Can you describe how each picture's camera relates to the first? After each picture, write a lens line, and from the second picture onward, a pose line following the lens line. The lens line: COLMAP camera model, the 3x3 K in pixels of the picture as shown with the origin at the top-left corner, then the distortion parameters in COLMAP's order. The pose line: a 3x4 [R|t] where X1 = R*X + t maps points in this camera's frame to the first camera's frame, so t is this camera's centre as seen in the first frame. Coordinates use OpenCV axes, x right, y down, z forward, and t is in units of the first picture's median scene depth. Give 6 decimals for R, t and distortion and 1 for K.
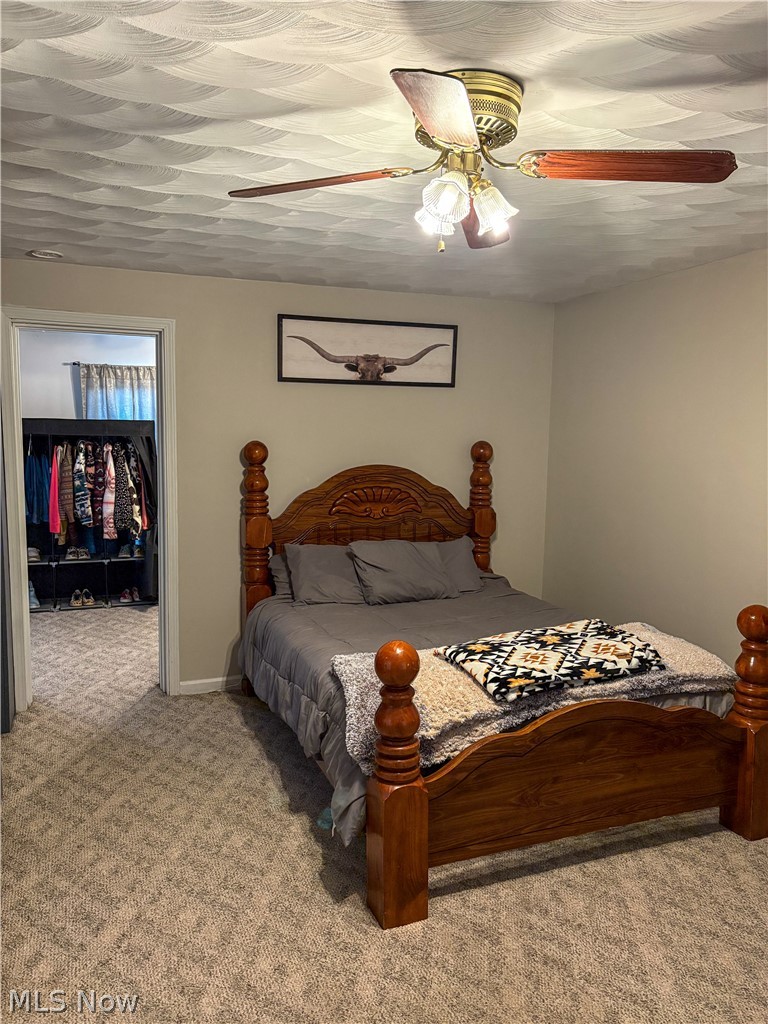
lens RADIAL K [[766.0, 0, 381.6], [0, 766.0, 513.5], [0, 0, 1]] dist [0.050054, -0.050654]
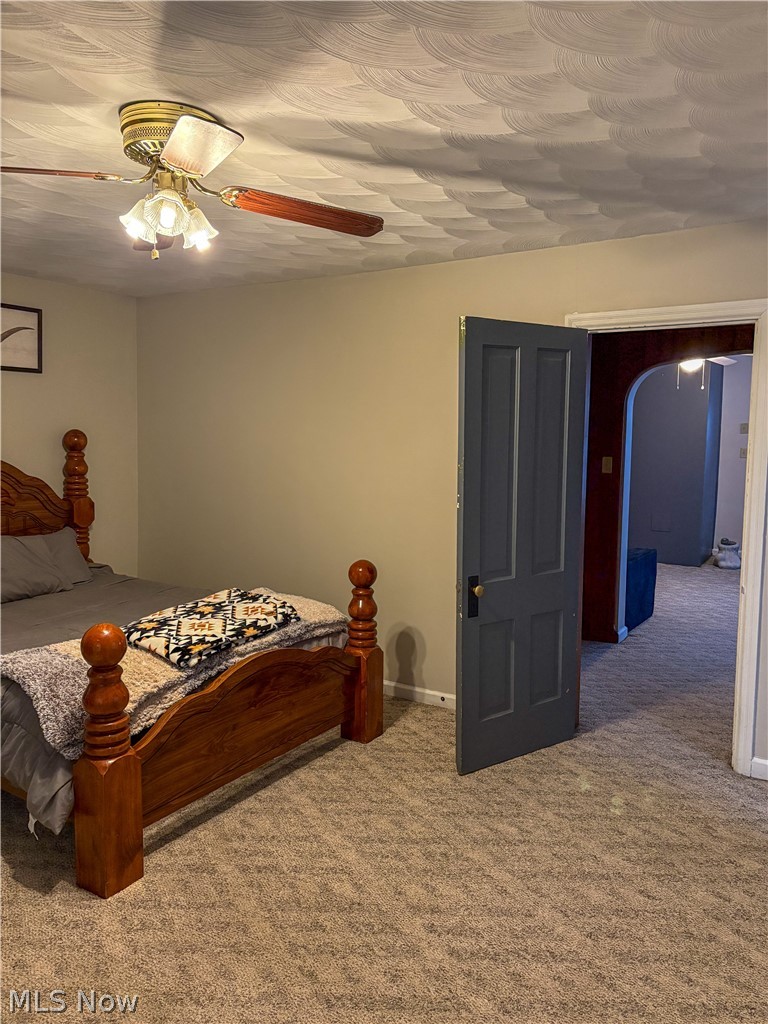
lens RADIAL K [[766.0, 0, 385.8], [0, 766.0, 510.7], [0, 0, 1]] dist [0.050054, -0.050654]
pose [[0.814590, -0.057708, 0.577160, -0.229095], [0.051580, 0.998303, 0.027018, 0.005472], [-0.577740, 0.007761, 0.816184, -0.066065]]
